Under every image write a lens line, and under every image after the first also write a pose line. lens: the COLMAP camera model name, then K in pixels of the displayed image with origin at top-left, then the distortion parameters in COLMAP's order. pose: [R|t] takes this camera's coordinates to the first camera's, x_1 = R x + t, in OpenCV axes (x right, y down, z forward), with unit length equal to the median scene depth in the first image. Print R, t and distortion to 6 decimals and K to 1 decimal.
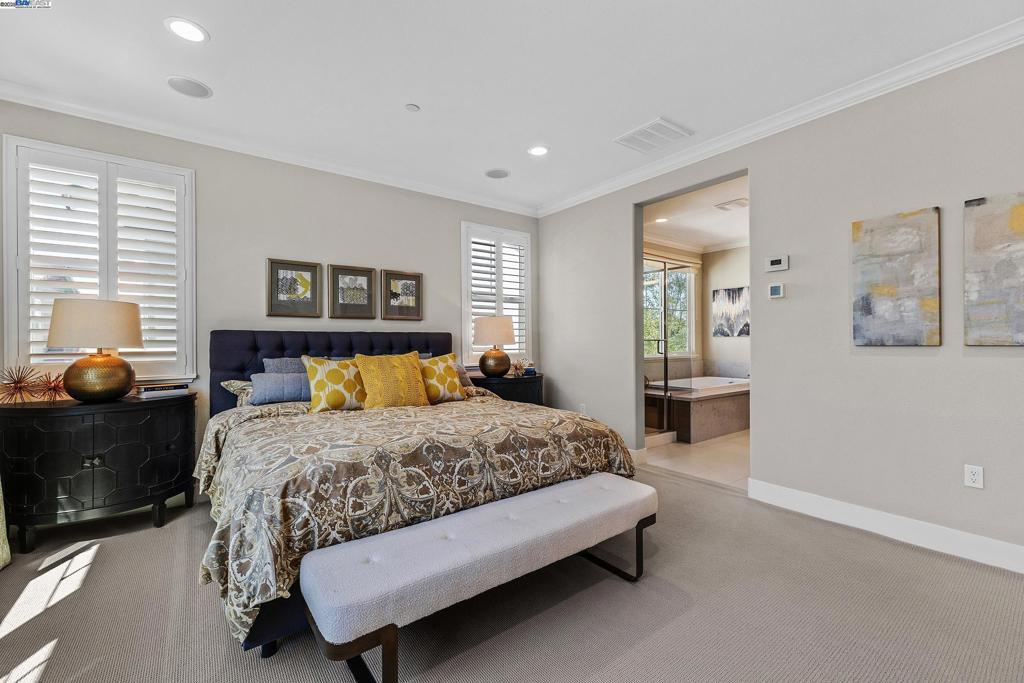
lens RADIAL K [[428.0, 0, 506.7], [0, 428.0, 340.6], [0, 0, 1]] dist [0.004017, 0.000454]
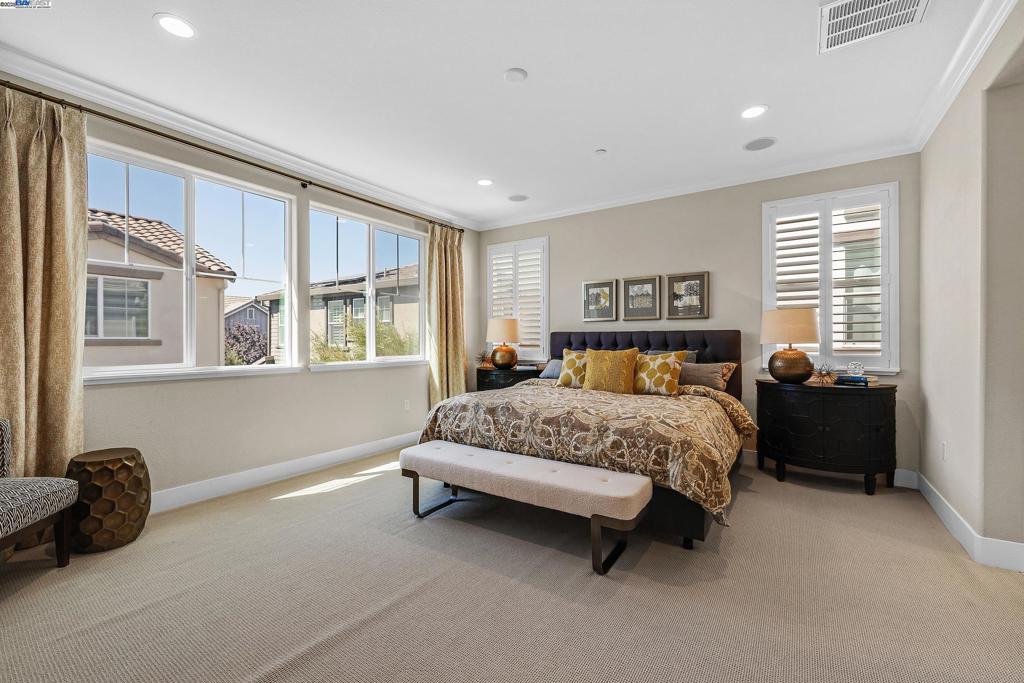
lens RADIAL K [[428.0, 0, 510.2], [0, 428.0, 341.1], [0, 0, 1]] dist [0.004017, 0.000454]
pose [[0.335687, 0.007537, -0.941943, 0.741630], [0.001640, 0.999962, 0.008586, -0.003987], [0.941972, -0.004427, 0.335662, 0.282060]]
